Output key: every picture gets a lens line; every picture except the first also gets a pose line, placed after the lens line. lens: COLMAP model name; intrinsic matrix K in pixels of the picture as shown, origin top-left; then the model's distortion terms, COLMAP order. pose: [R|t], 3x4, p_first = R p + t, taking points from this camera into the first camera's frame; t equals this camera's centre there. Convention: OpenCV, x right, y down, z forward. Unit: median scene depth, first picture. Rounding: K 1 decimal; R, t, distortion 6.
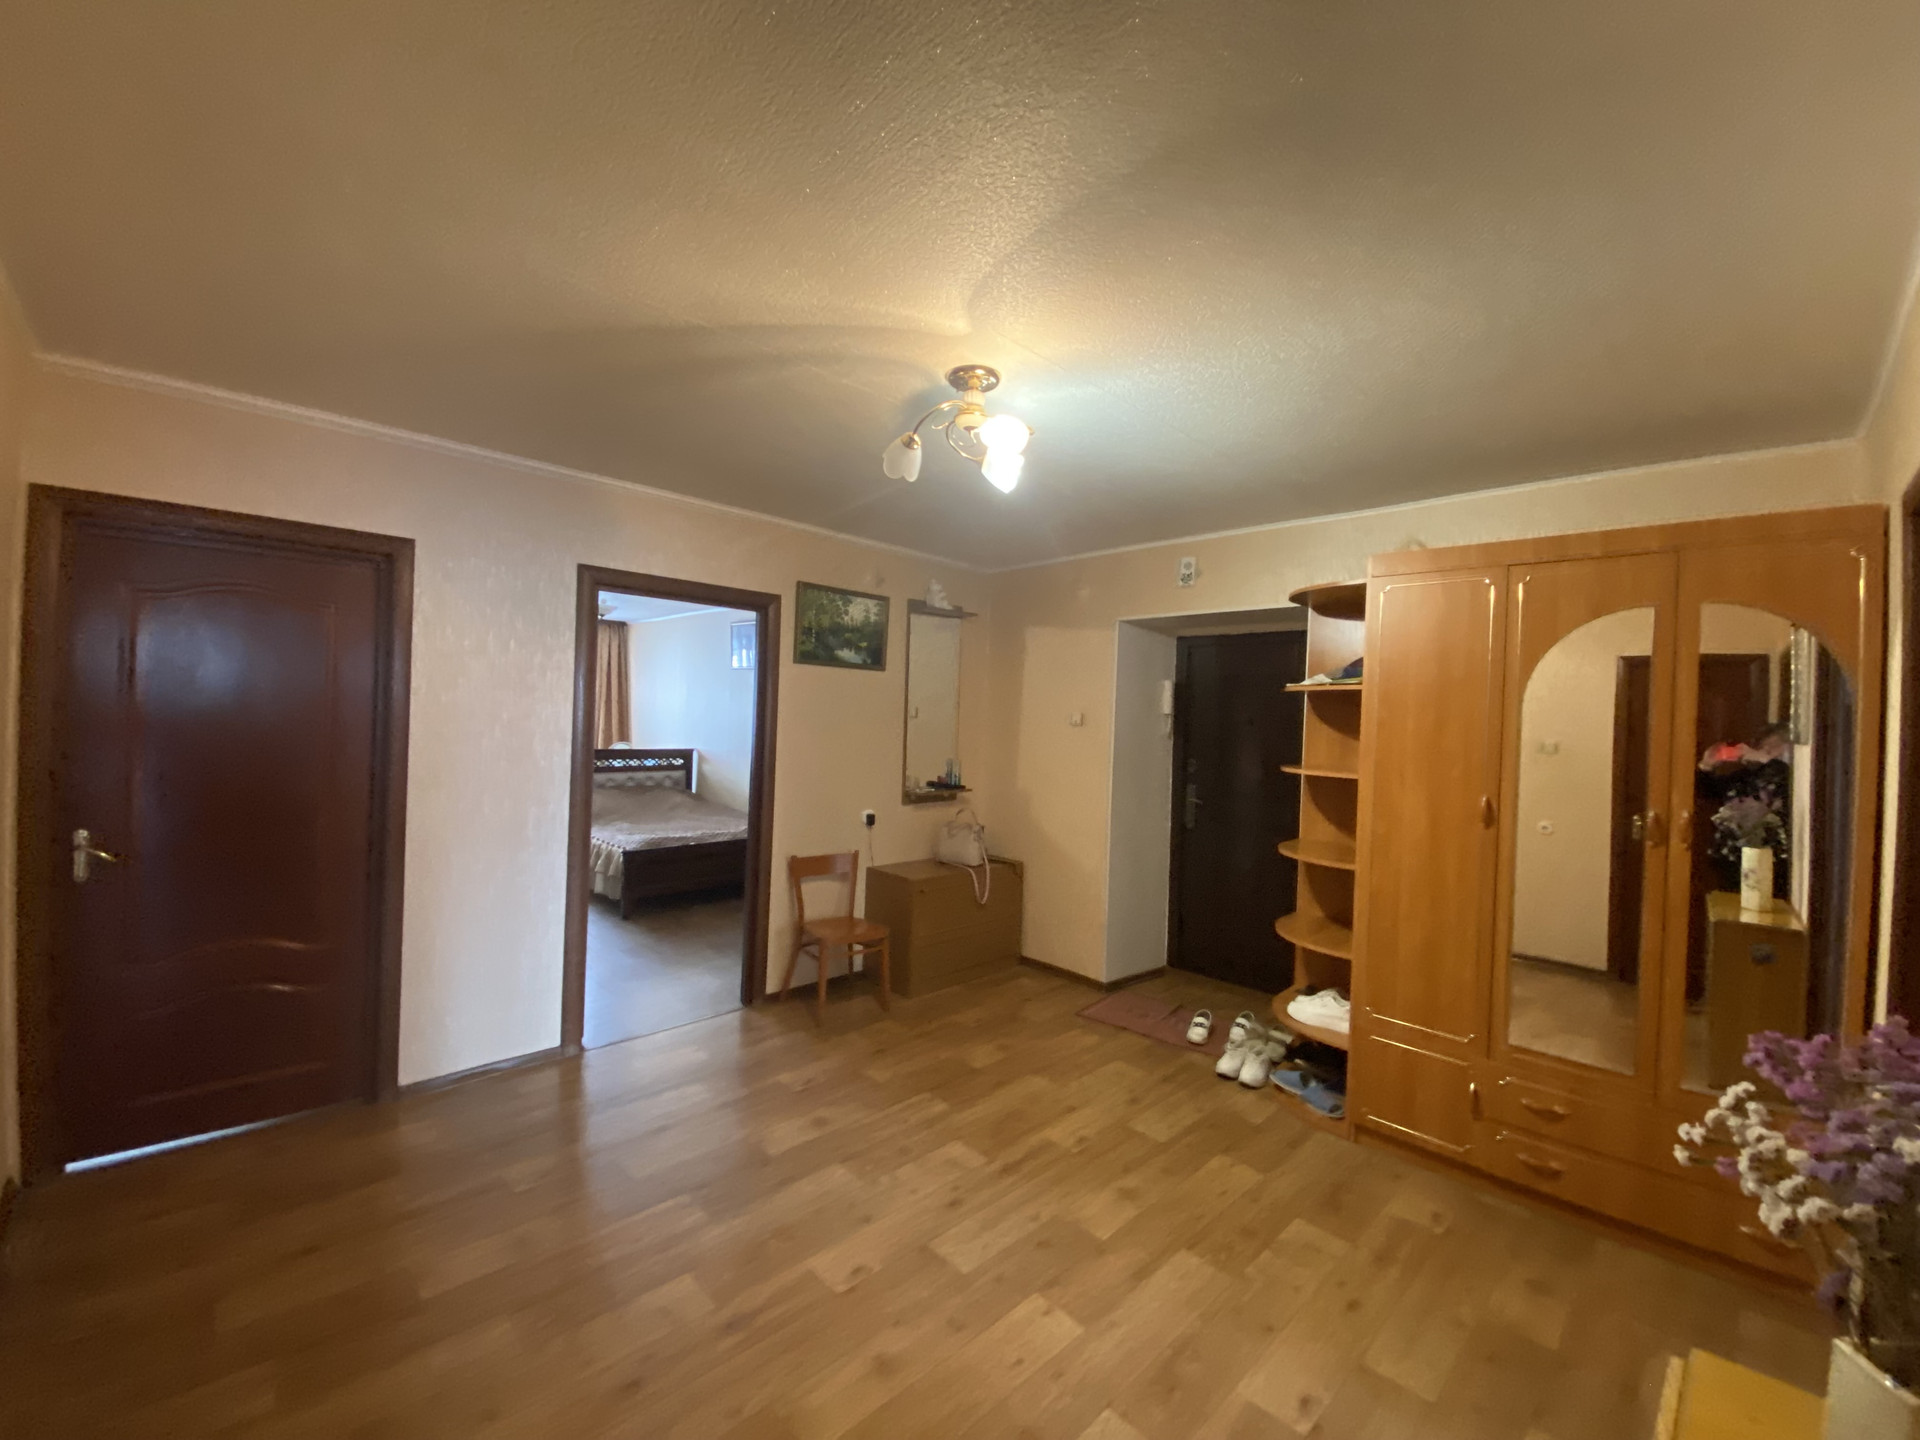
lens RADIAL K [[764.8, 0, 964.7], [0, 764.8, 712.8], [0, 0, 1]] dist [0.003999, -0.010671]
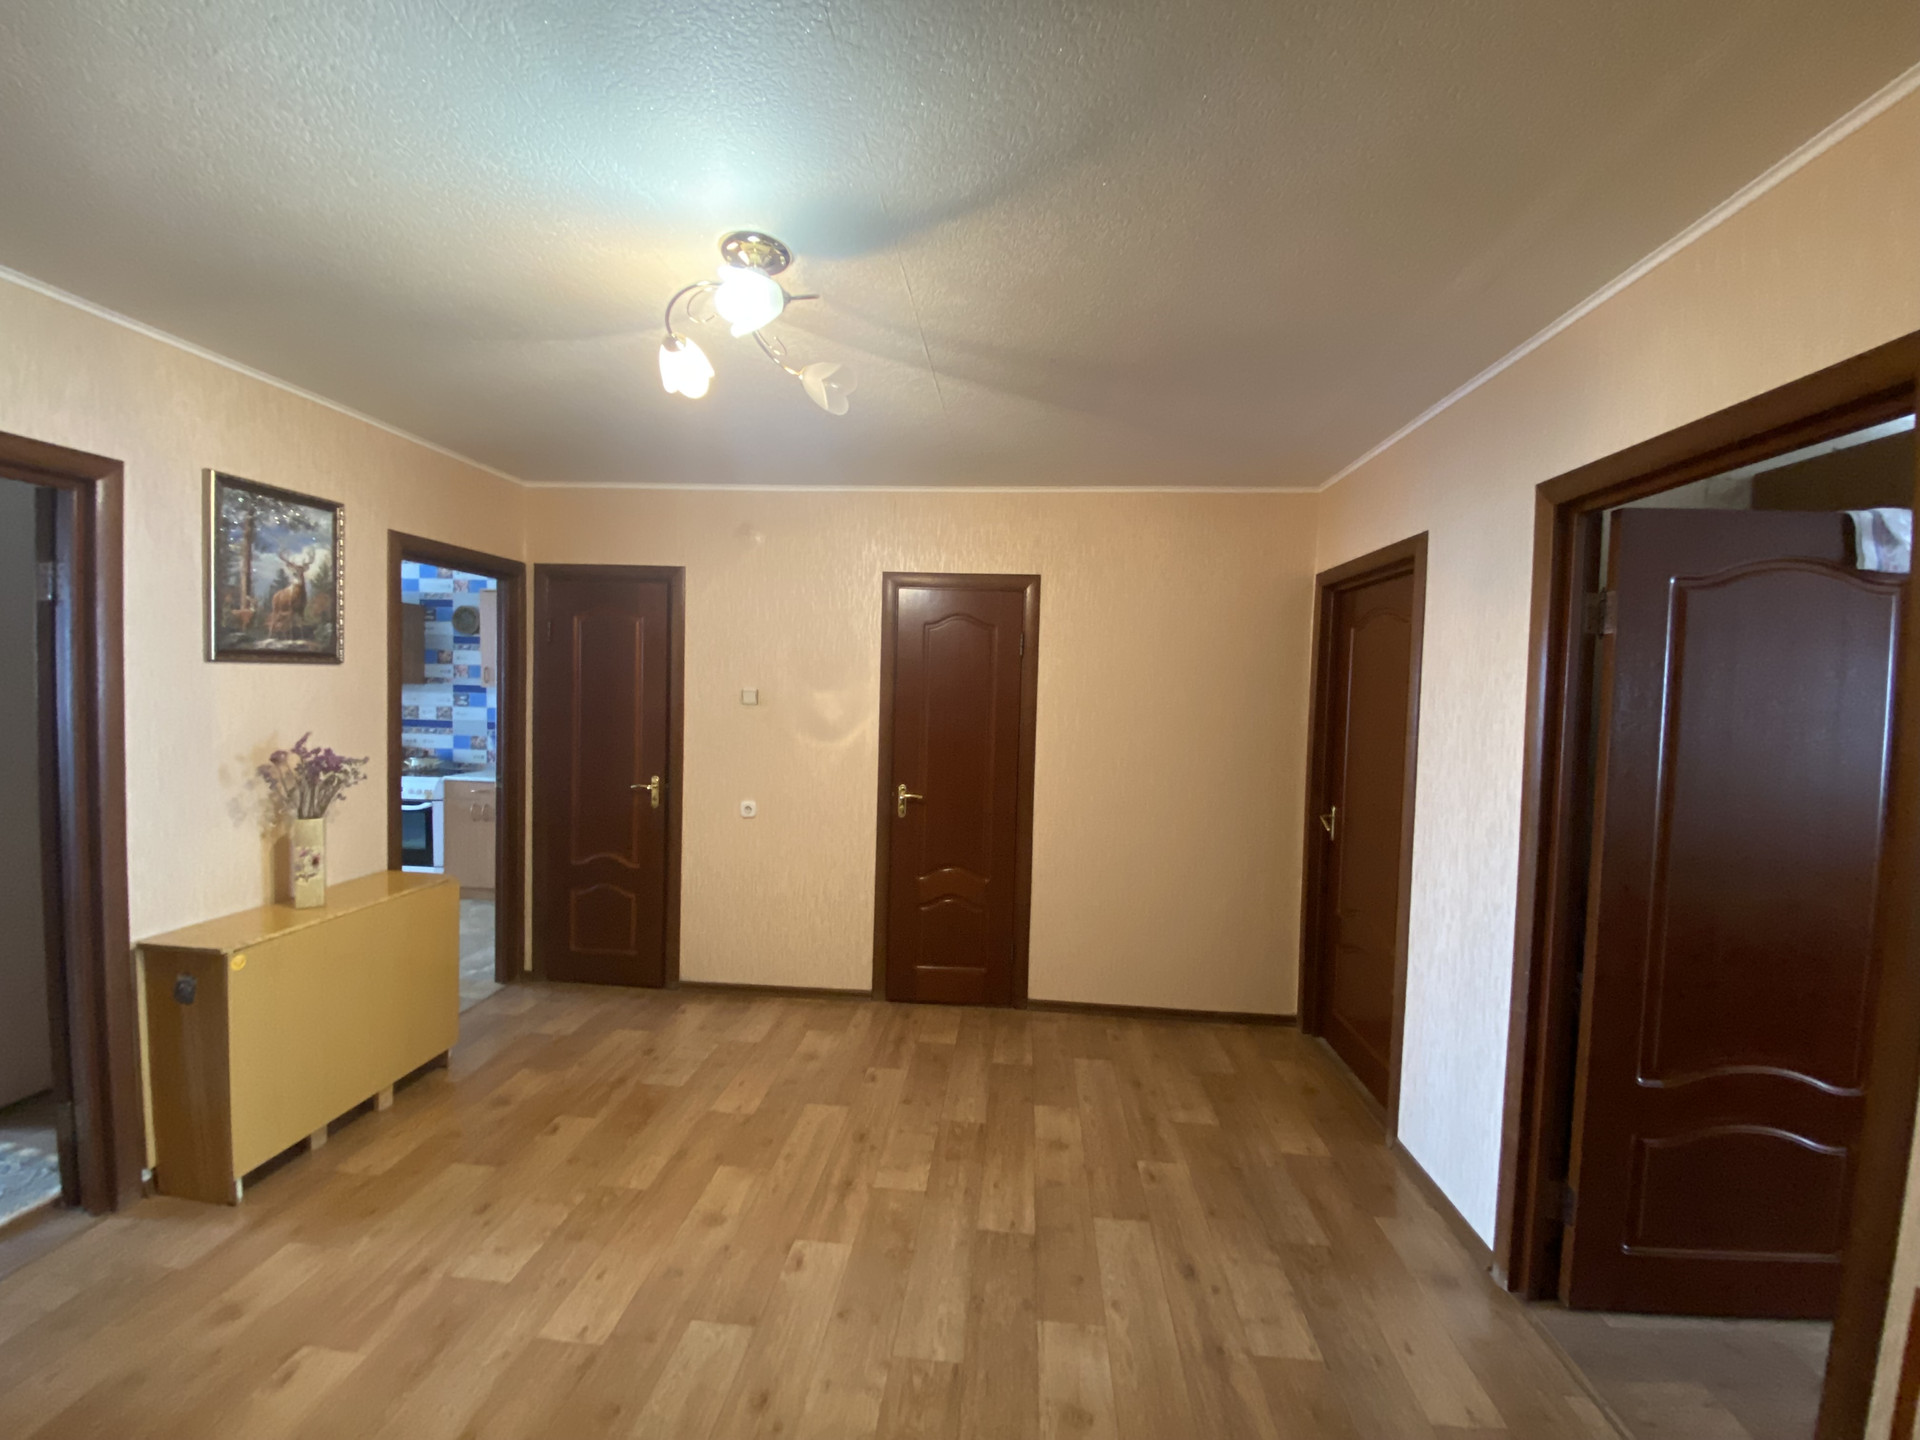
lens RADIAL K [[764.8, 0, 954.6], [0, 764.8, 728.4], [0, 0, 1]] dist [0.003999, -0.010671]
pose [[-0.753818, -0.017230, -0.656858, 0.369745], [-0.048445, 0.998393, 0.029407, 0.005063], [0.655295, 0.053989, -0.753441, 1.858188]]
